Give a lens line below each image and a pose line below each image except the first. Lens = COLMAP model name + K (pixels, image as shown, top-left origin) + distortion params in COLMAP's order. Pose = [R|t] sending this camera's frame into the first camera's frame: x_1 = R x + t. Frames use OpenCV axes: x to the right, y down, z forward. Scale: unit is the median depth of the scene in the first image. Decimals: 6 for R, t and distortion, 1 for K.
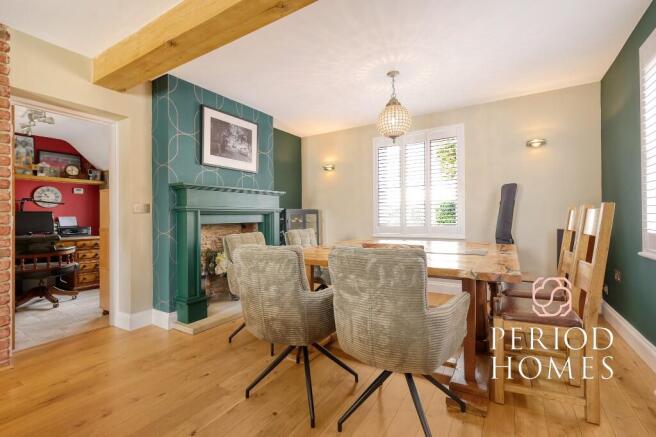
lens RADIAL K [[293.7, 0, 327.9], [0, 293.7, 211.8], [0, 0, 1]] dist [-0.001195, -0.000339]
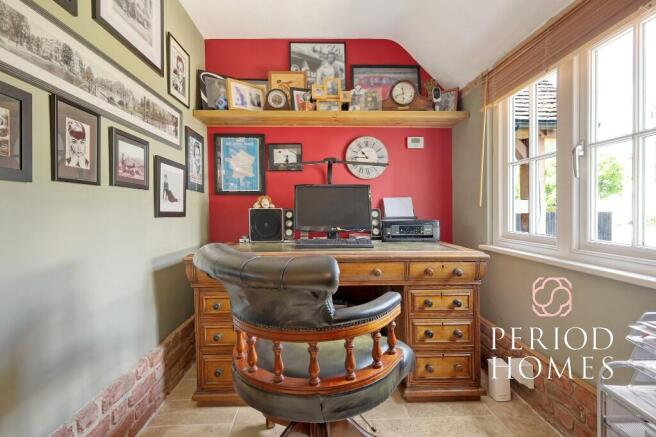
lens RADIAL K [[325.8, 0, 327.2], [0, 325.8, 211.0], [0, 0, 1]] dist [-0.027593, -0.000029]
pose [[0.552154, 0.003874, -0.833733, -0.539141], [0.012134, 0.999846, 0.012682, 0.031867], [0.833654, -0.017119, 0.552022, 0.646840]]
